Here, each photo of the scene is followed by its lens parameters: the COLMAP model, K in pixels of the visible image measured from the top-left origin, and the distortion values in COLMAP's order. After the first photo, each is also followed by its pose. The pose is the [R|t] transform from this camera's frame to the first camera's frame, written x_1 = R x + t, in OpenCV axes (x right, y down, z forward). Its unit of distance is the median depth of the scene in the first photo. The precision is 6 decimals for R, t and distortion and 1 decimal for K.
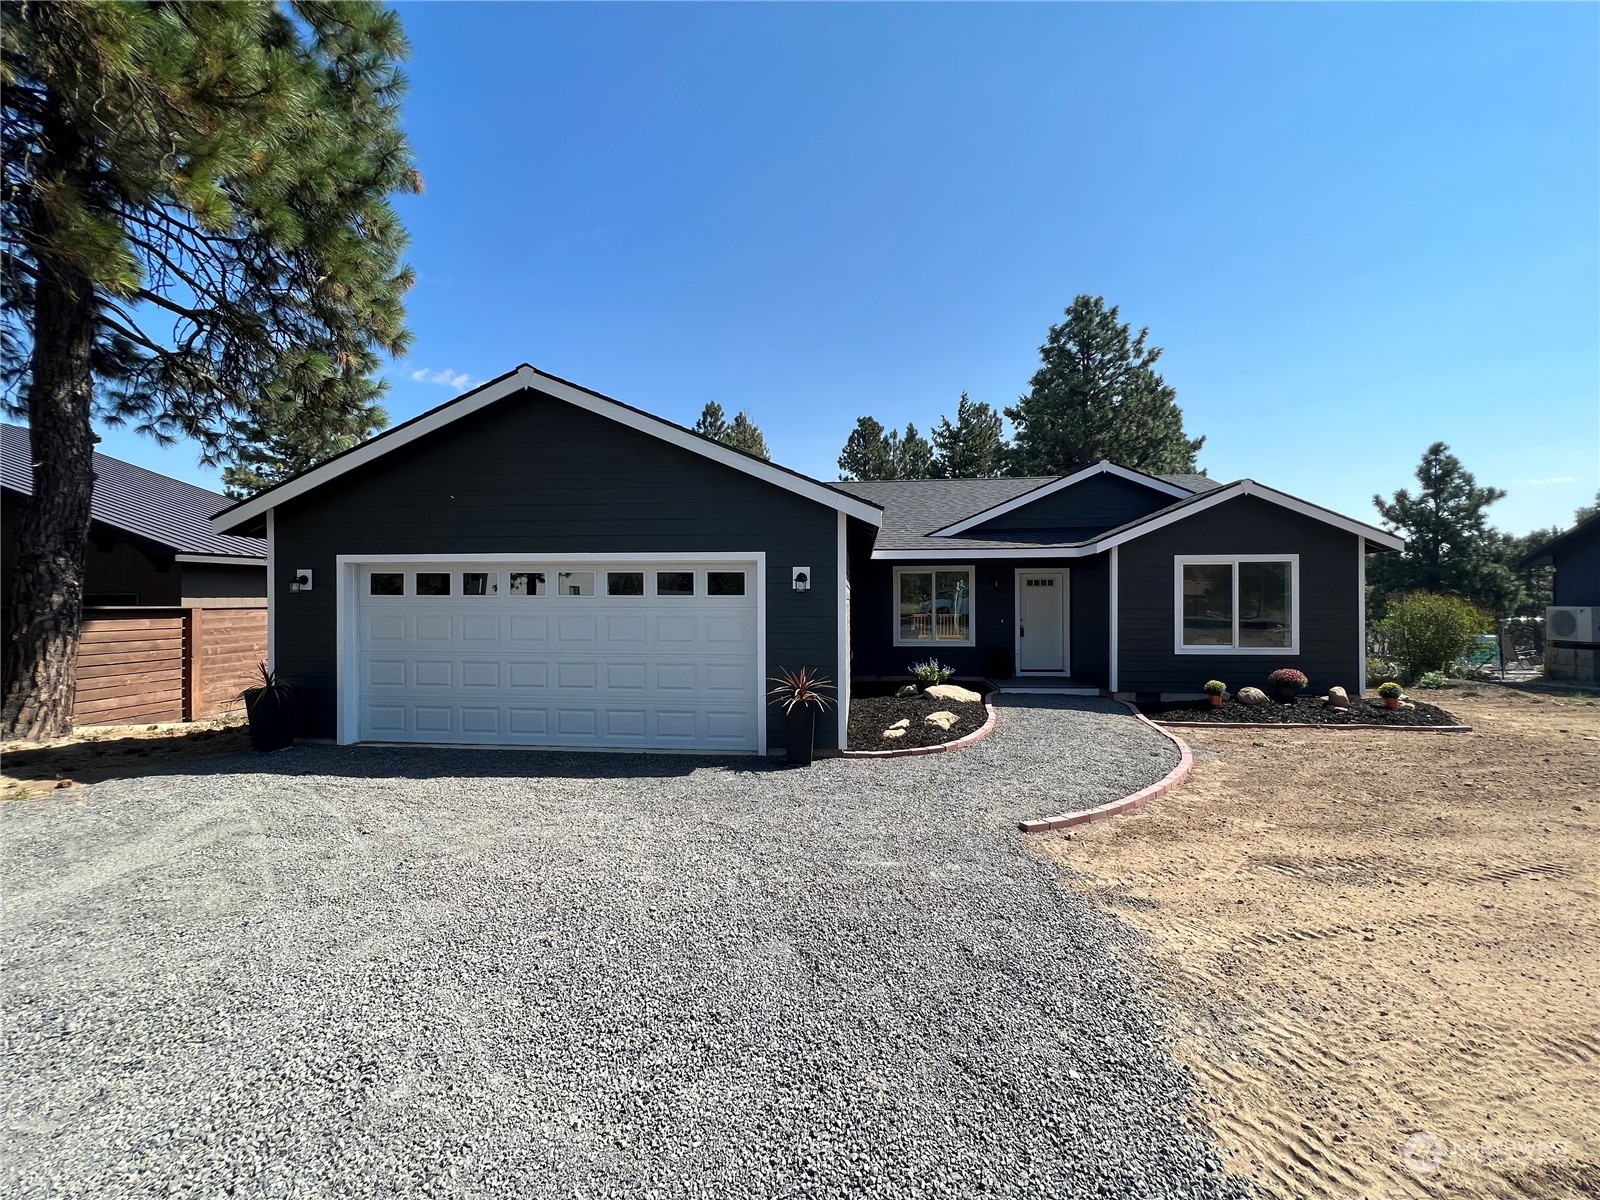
lens RADIAL K [[645.2, 0, 793.2], [0, 645.2, 607.0], [0, 0, 1]] dist [0.000898, 0.000599]
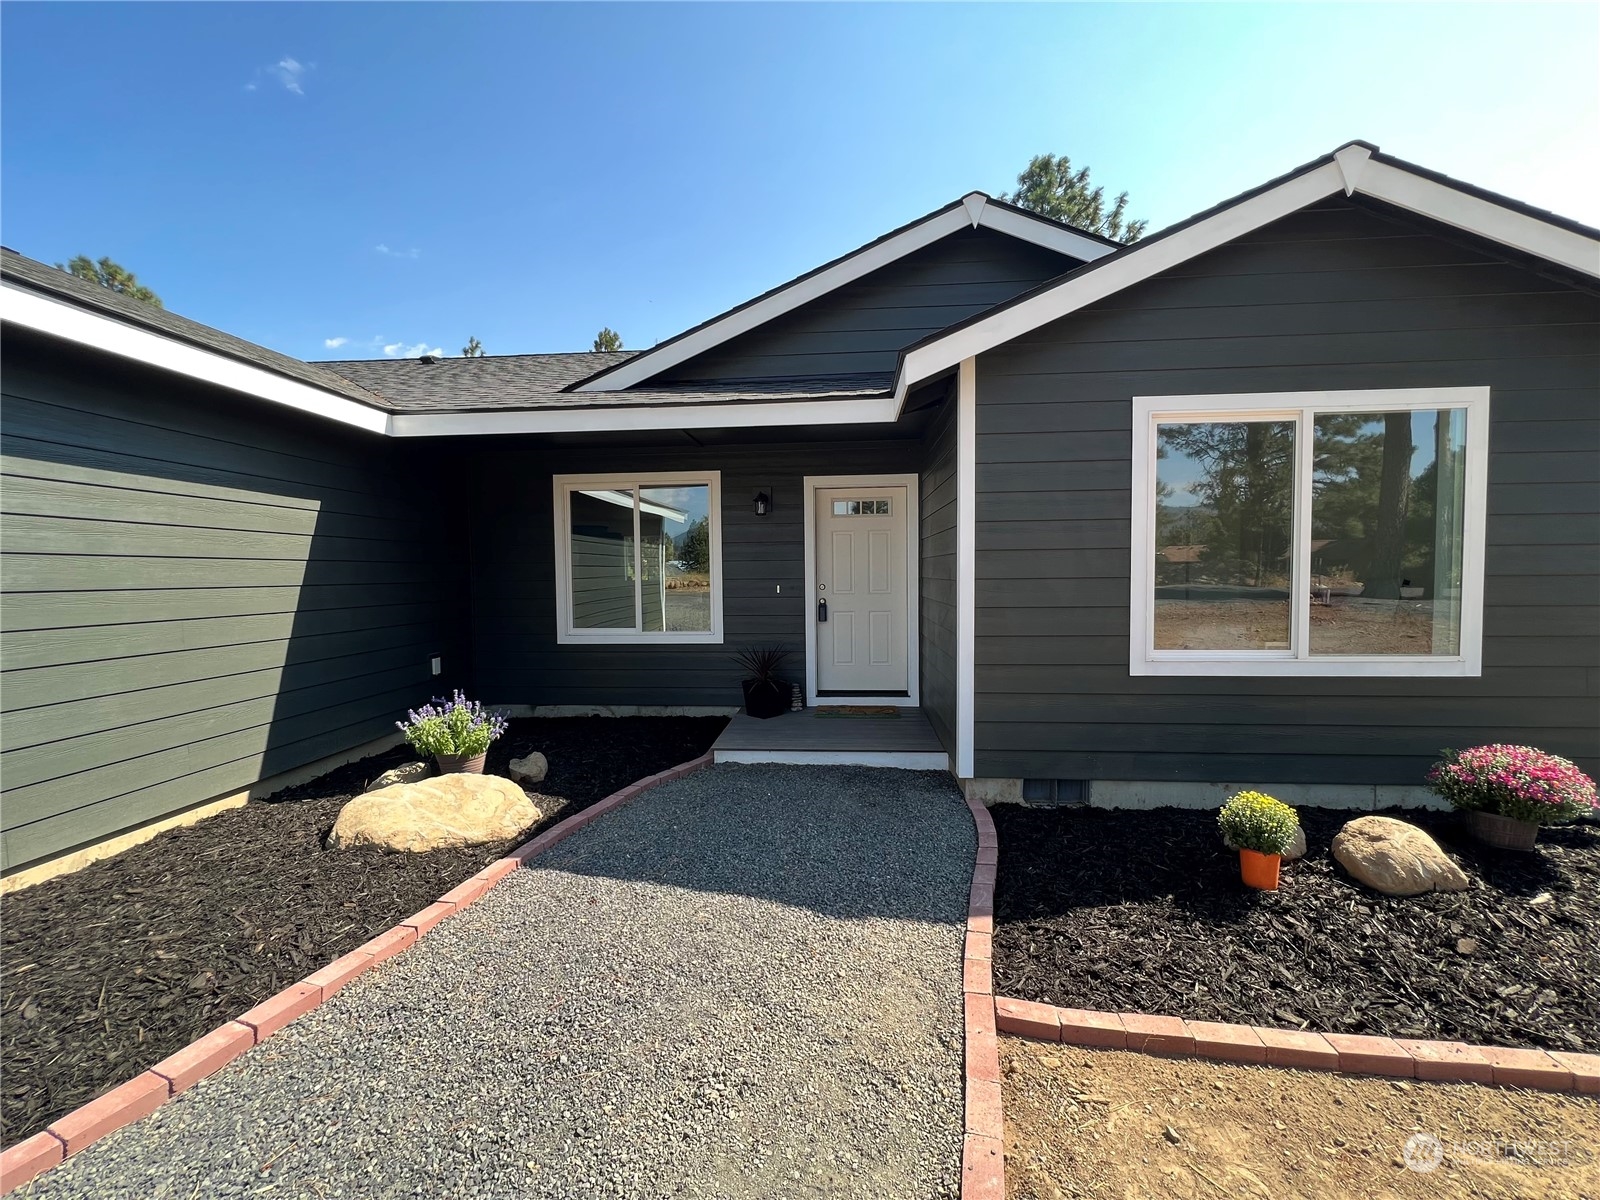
lens RADIAL K [[645.6, 0, 791.6], [0, 645.6, 605.8], [0, 0, 1]] dist [0.000597, -0.000159]
pose [[0.999905, -0.007740, 0.011410, 0.363477], [0.007283, 0.999191, 0.039552, 0.017113], [-0.011707, -0.039466, 0.999152, 0.586497]]
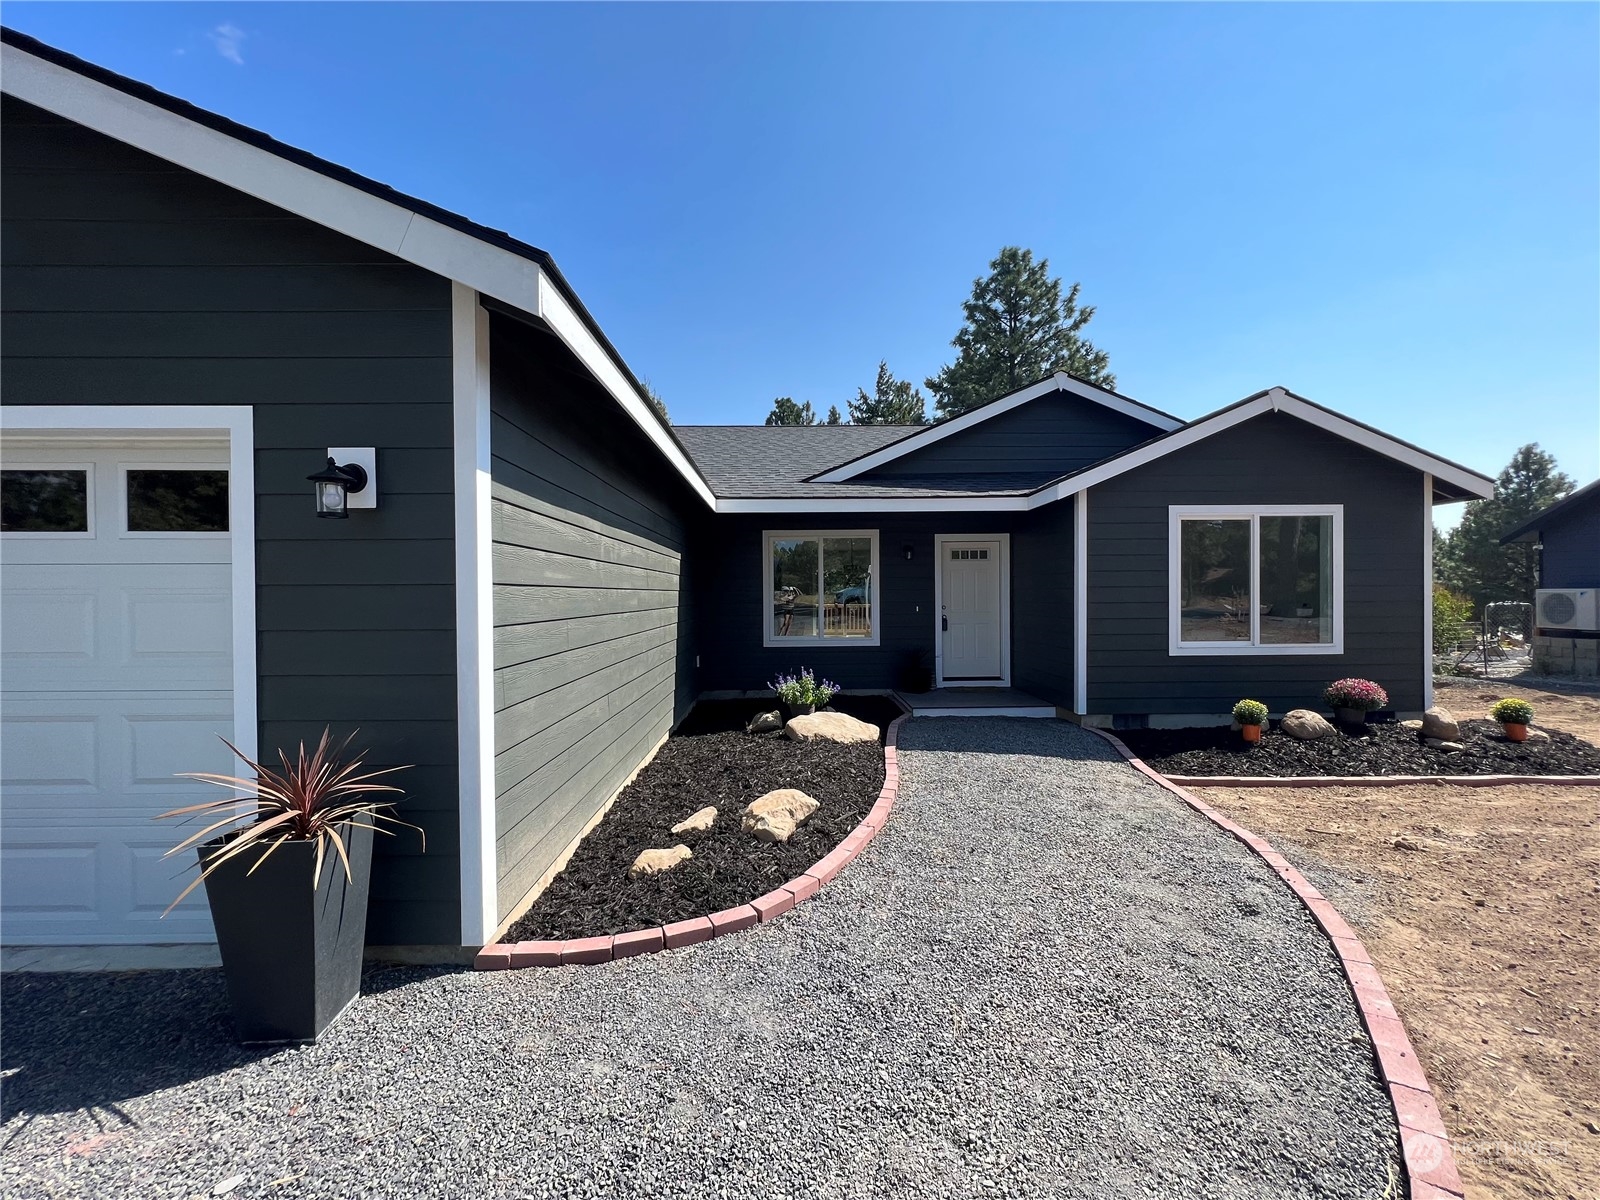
lens RADIAL K [[645.2, 0, 793.2], [0, 645.2, 607.0], [0, 0, 1]] dist [0.000898, 0.000599]
pose [[0.993984, -0.006268, 0.109348, 0.125271], [0.005331, 0.999947, 0.008863, 0.014189], [-0.109398, -0.008227, 0.993964, 0.351997]]
